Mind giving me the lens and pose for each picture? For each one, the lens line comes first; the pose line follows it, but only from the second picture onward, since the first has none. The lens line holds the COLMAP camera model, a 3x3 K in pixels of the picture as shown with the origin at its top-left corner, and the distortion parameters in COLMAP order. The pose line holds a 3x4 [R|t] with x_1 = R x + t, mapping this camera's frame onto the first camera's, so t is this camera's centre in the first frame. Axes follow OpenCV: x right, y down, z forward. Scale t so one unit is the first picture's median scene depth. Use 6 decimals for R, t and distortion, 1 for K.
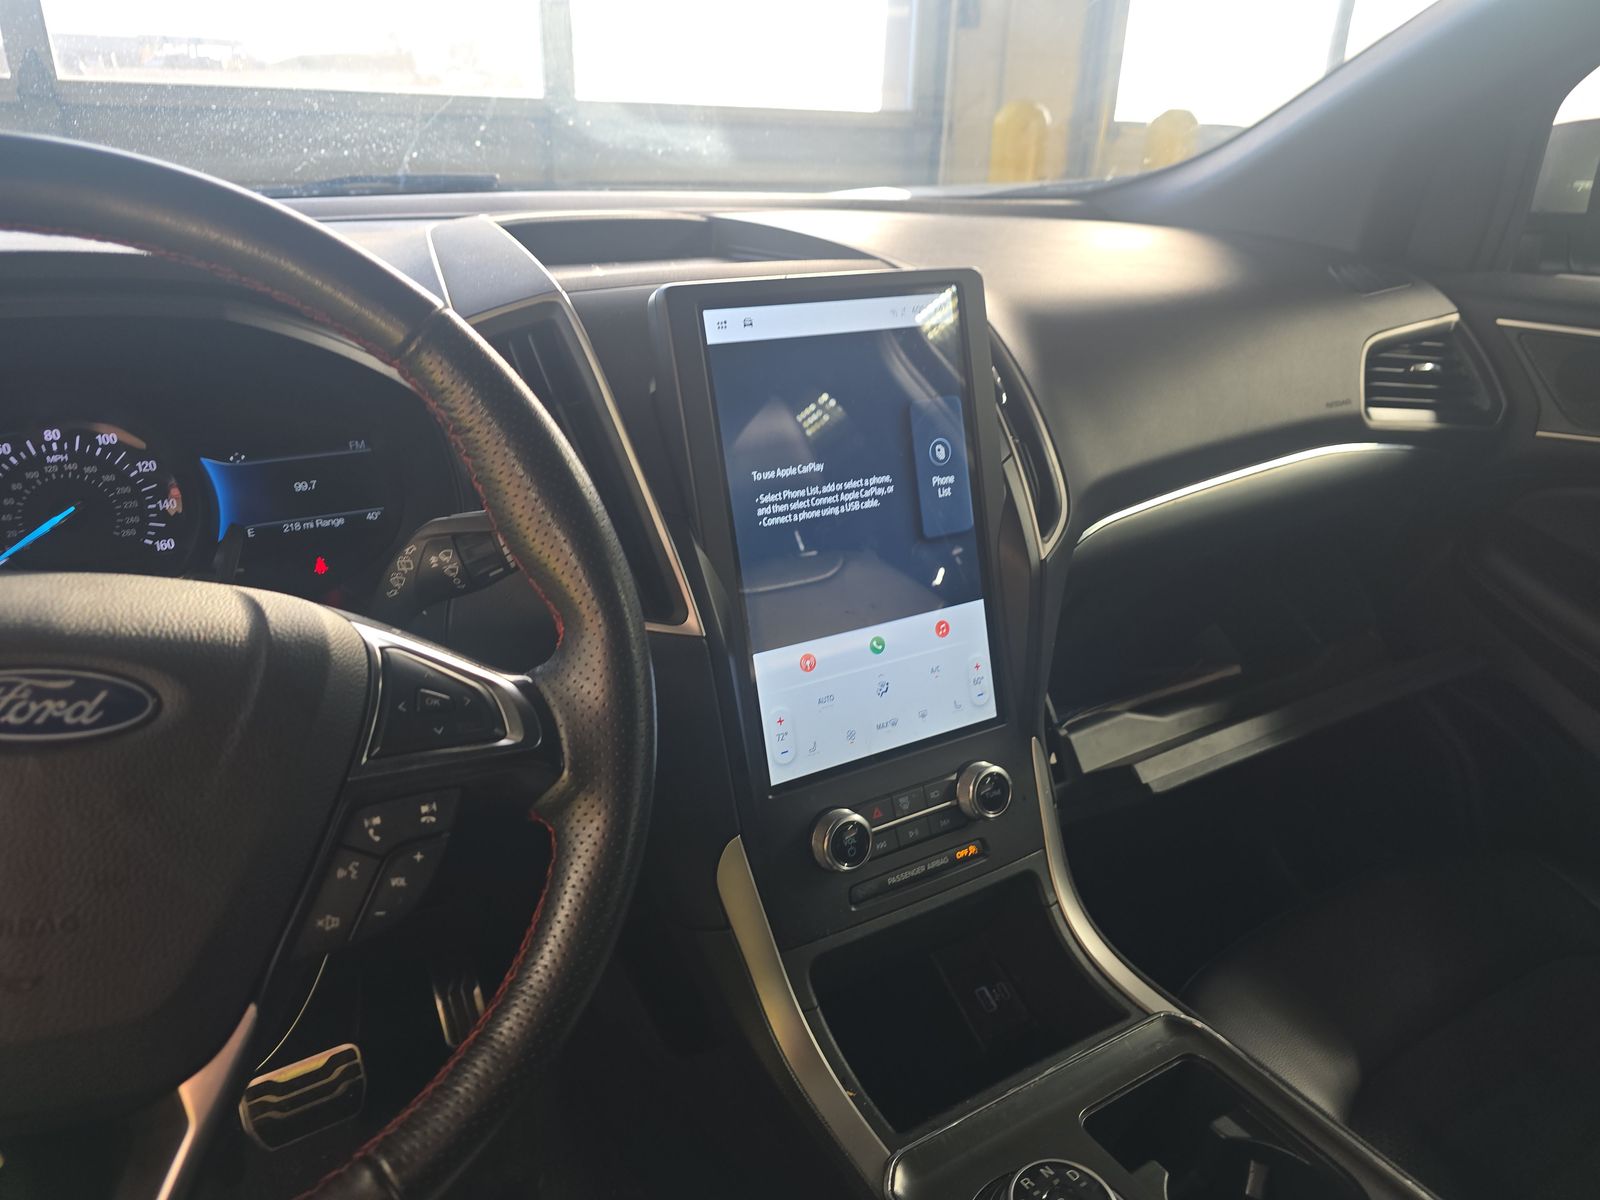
lens RADIAL K [[1072.1, 0, 785.6], [0, 1072.1, 611.2], [0, 0, 1]] dist [0.021258, -0.041835]
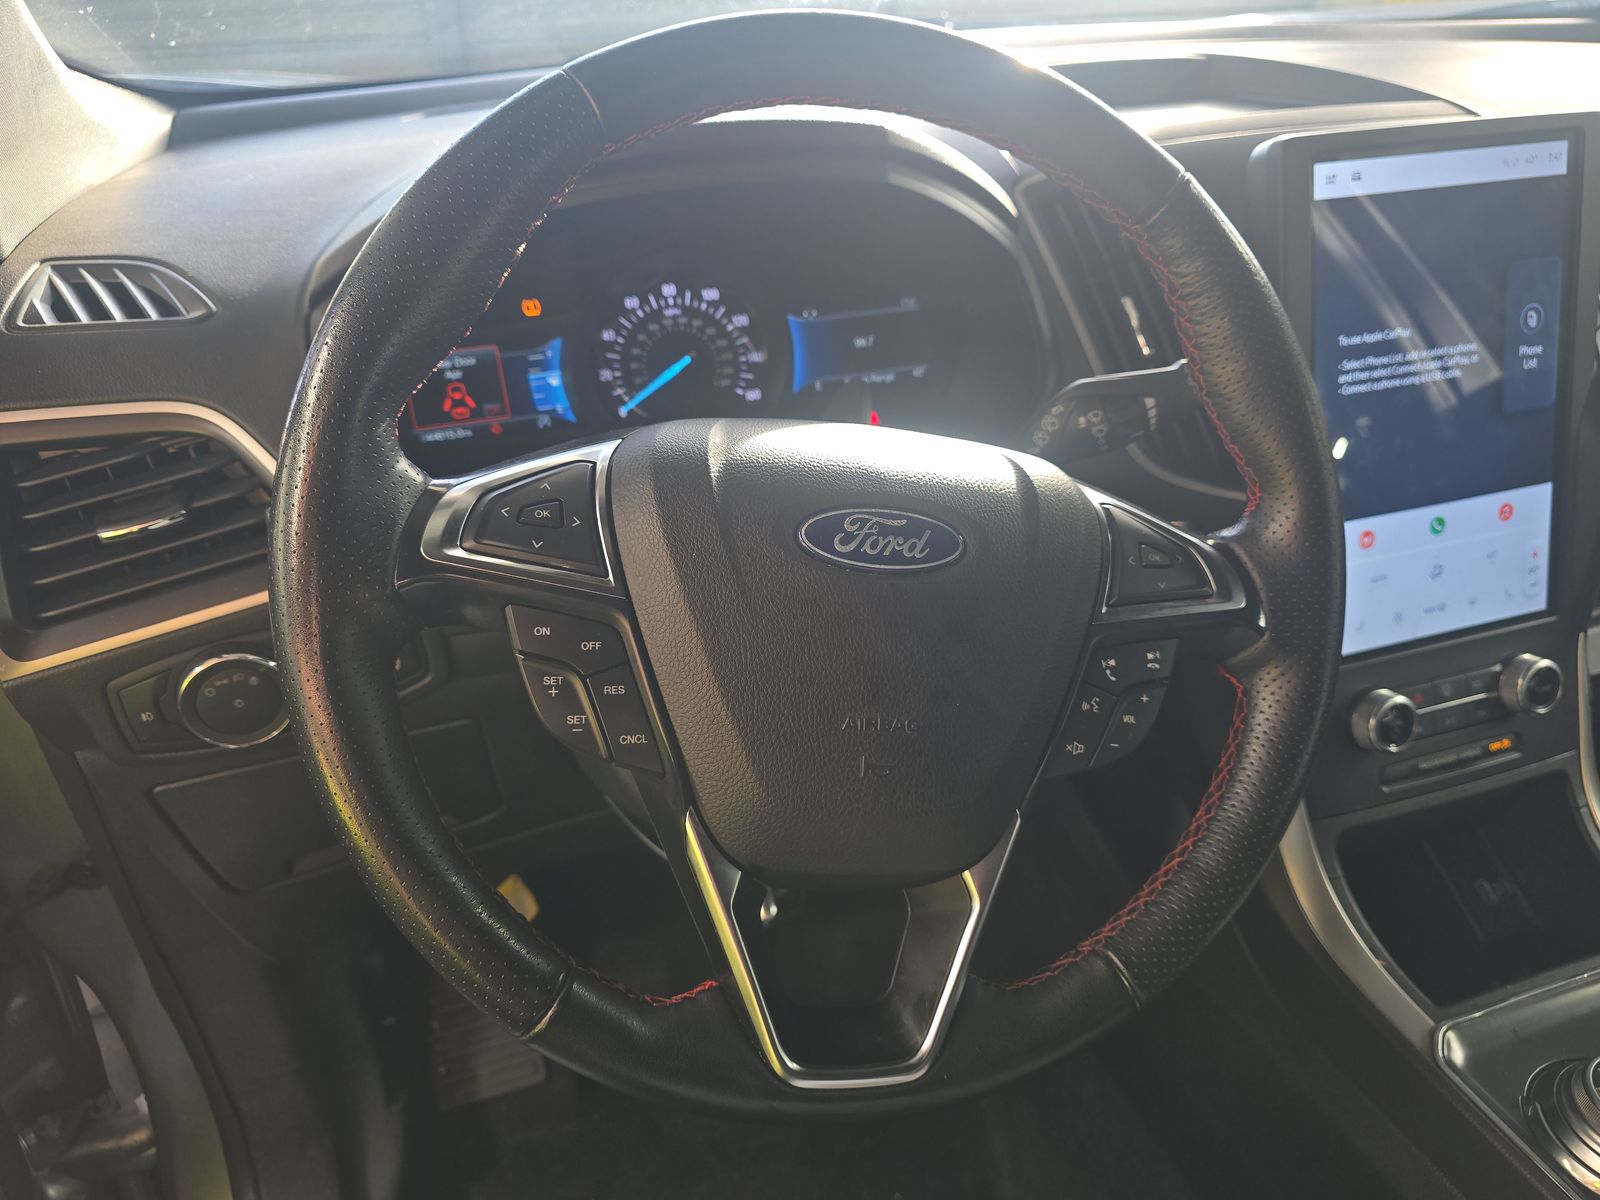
lens RADIAL K [[1072.1, 0, 796.7], [0, 1072.1, 615.4], [0, 0, 1]] dist [0.021258, -0.041835]
pose [[0.968768, 0.081352, -0.234243, -0.256618], [-0.048960, 0.988809, 0.140922, 0.004784], [0.243086, -0.125053, 0.961910, -0.075117]]
